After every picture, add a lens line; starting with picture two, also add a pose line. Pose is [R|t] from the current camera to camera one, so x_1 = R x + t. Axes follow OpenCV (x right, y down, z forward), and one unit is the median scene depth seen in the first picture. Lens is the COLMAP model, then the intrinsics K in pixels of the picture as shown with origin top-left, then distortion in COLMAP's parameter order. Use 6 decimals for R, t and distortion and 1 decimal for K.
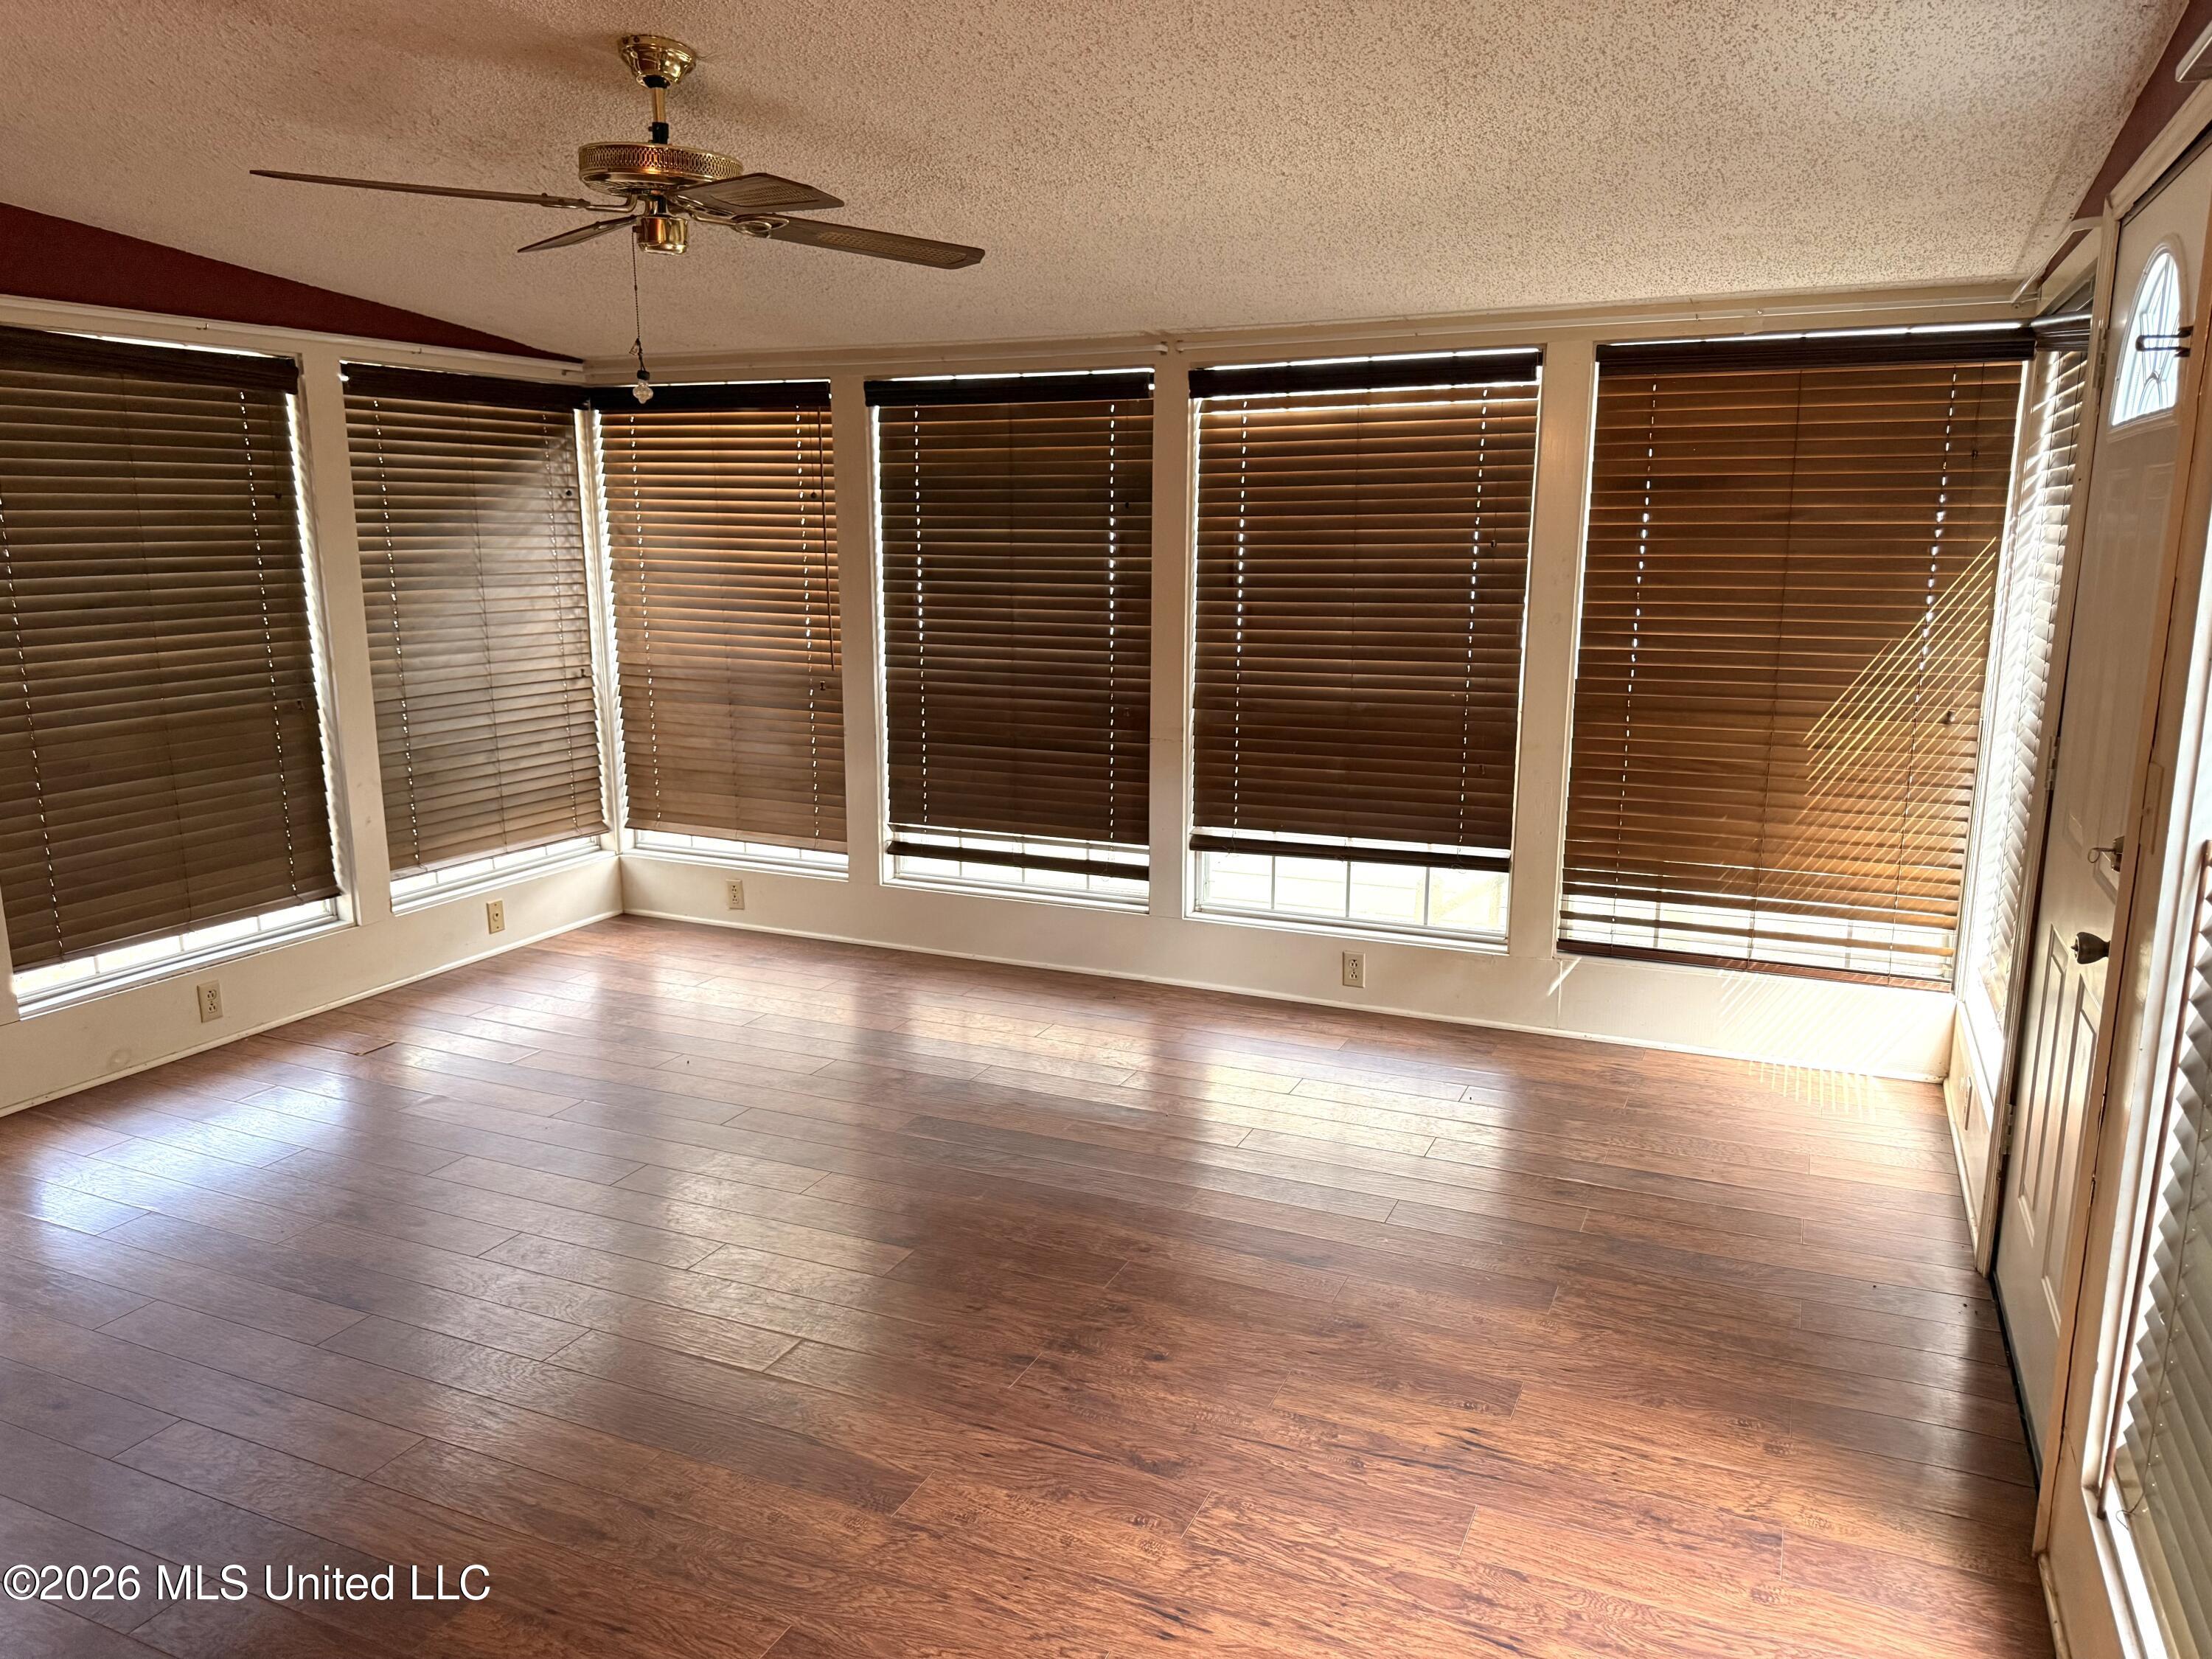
lens RADIAL K [[1576.0, 0, 1111.3], [0, 1576.0, 833.9], [0, 0, 1]] dist [0.030530, -0.013909]
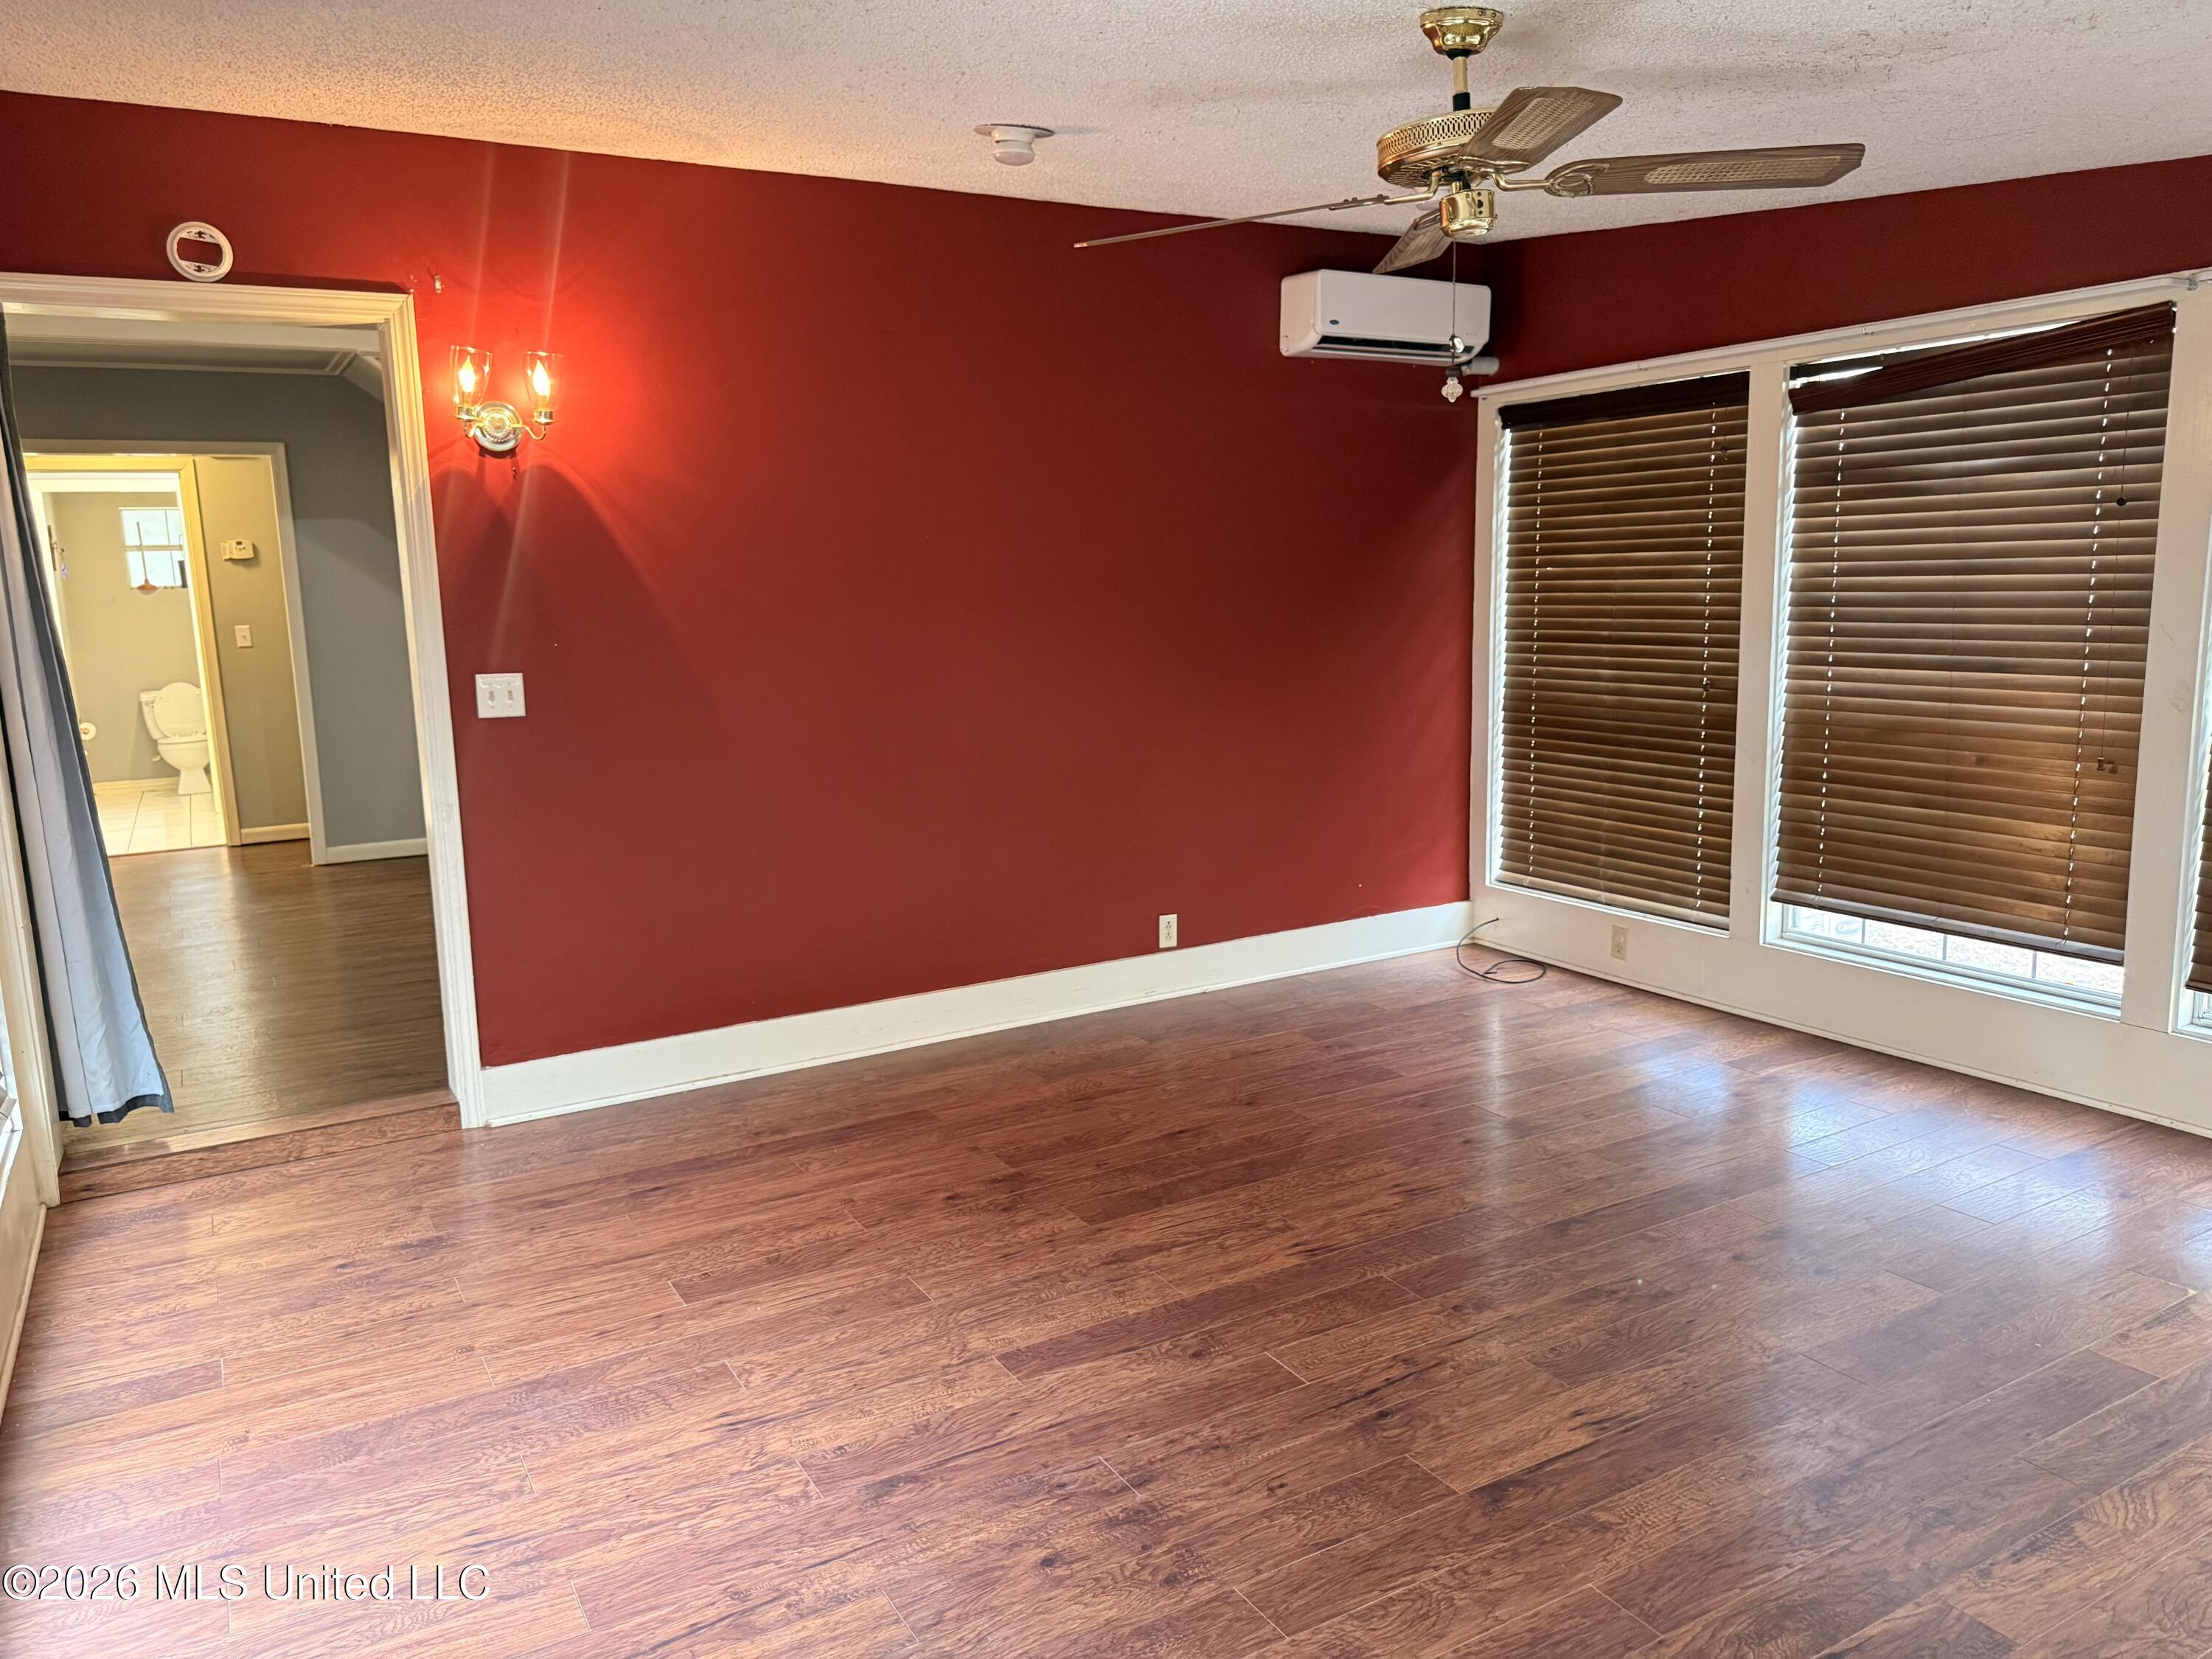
lens RADIAL K [[1576.0, 0, 1106.7], [0, 1576.0, 826.7], [0, 0, 1]] dist [0.030530, -0.013909]
pose [[-0.579865, 0.155227, -0.799788, 0.710895], [-0.135296, 0.949703, 0.282416, -0.309129], [0.803400, 0.271971, -0.529698, 1.582517]]
